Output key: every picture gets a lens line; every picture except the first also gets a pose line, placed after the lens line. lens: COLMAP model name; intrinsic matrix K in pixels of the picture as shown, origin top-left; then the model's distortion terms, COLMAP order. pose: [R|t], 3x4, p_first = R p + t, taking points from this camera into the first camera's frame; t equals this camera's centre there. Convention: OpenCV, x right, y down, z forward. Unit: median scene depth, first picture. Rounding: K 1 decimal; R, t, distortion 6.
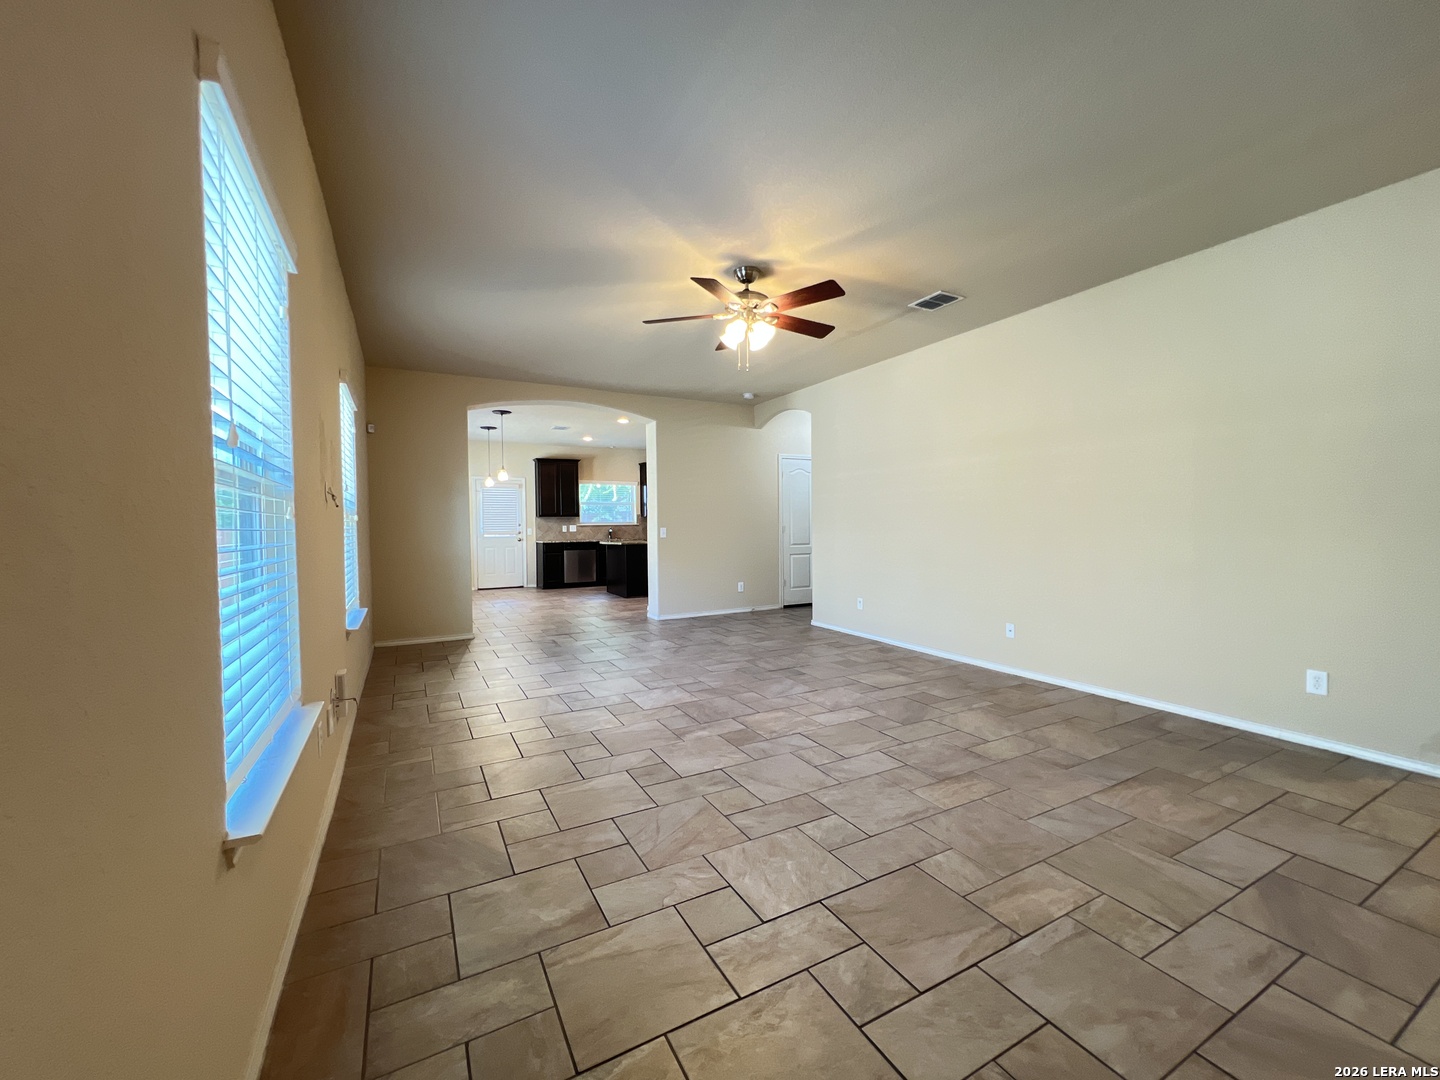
lens RADIAL K [[579.7, 0, 723.0], [0, 579.7, 542.2], [0, 0, 1]] dist [-0.003434, 0.000375]
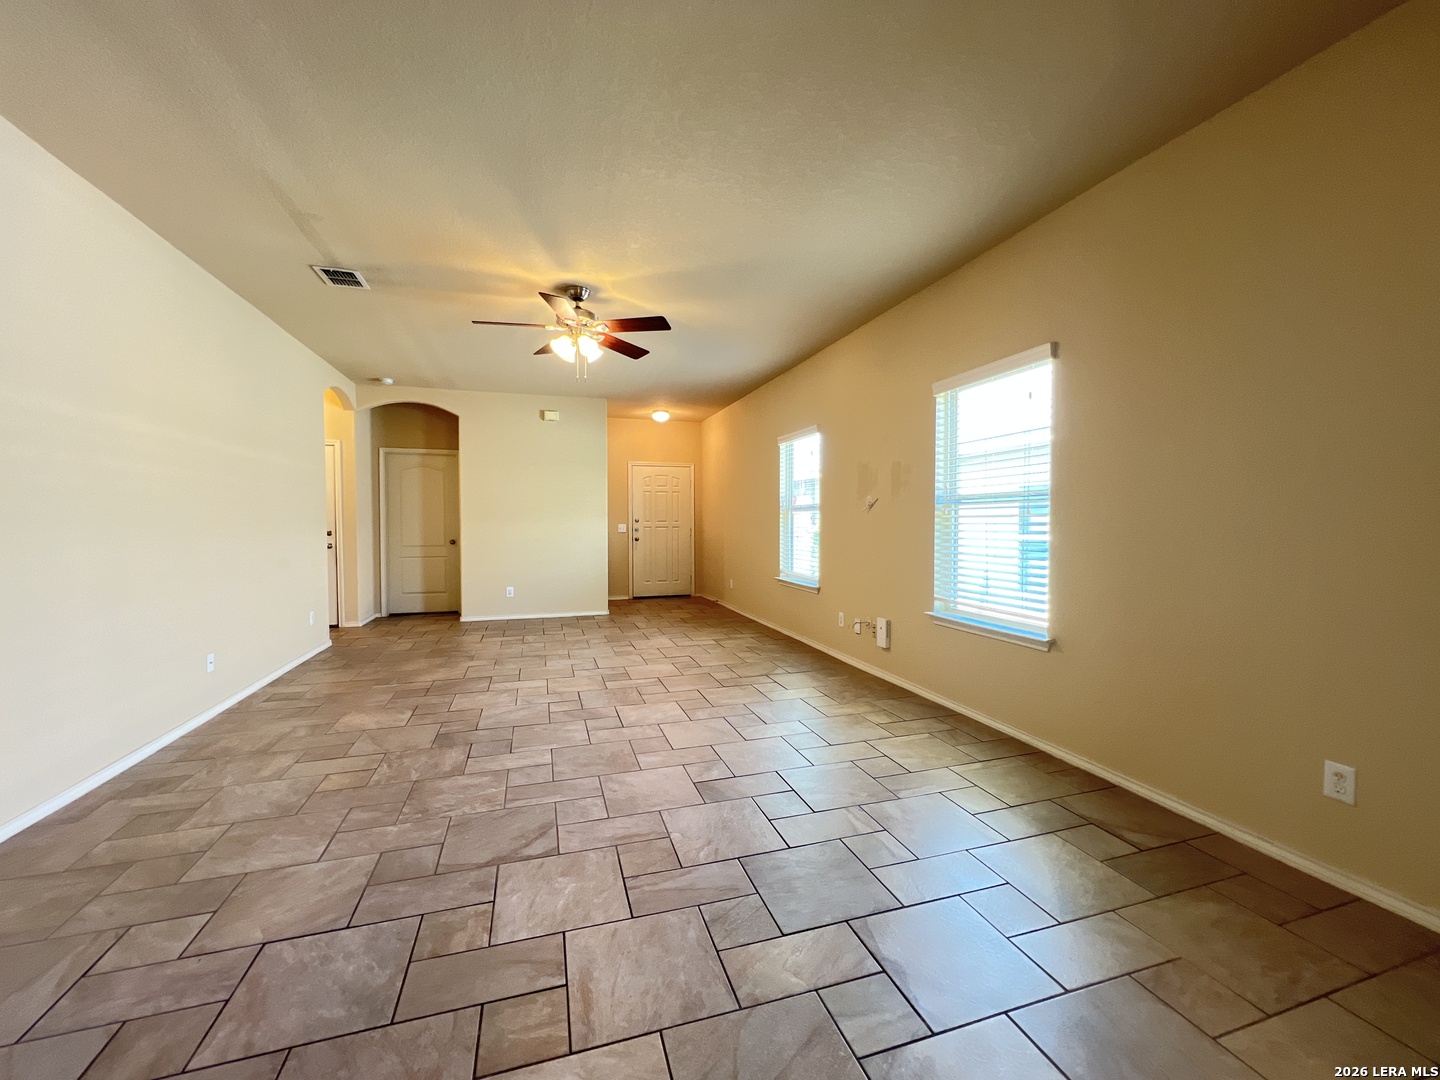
lens RADIAL K [[579.7, 0, 724.7], [0, 579.7, 539.0], [0, 0, 1]] dist [-0.003434, 0.000375]
pose [[-0.982394, 0.007108, 0.186683, -0.216300], [0.018413, 0.998094, 0.058893, -0.031463], [-0.185909, 0.061293, -0.980653, 1.026687]]
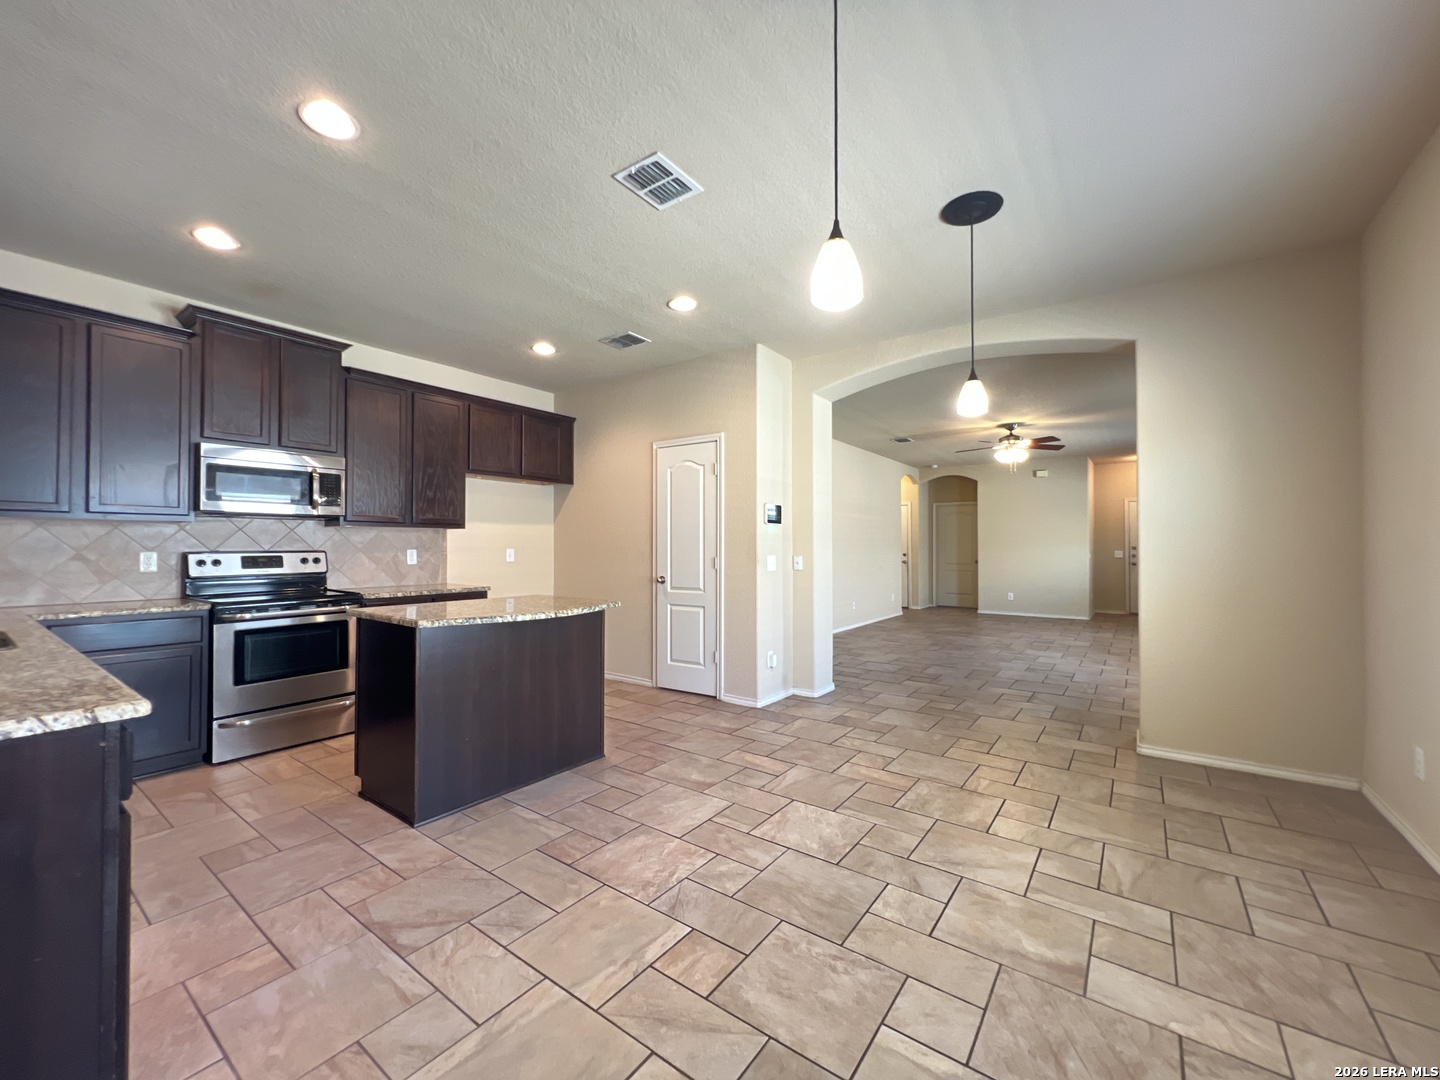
lens RADIAL K [[579.7, 0, 717.8], [0, 579.7, 538.5], [0, 0, 1]] dist [-0.003434, 0.000375]
pose [[-0.423254, 0.023582, 0.905704, -0.678366], [0.031480, 0.999440, -0.011312, -0.041181], [-0.905464, 0.023724, -0.423759, 1.404072]]
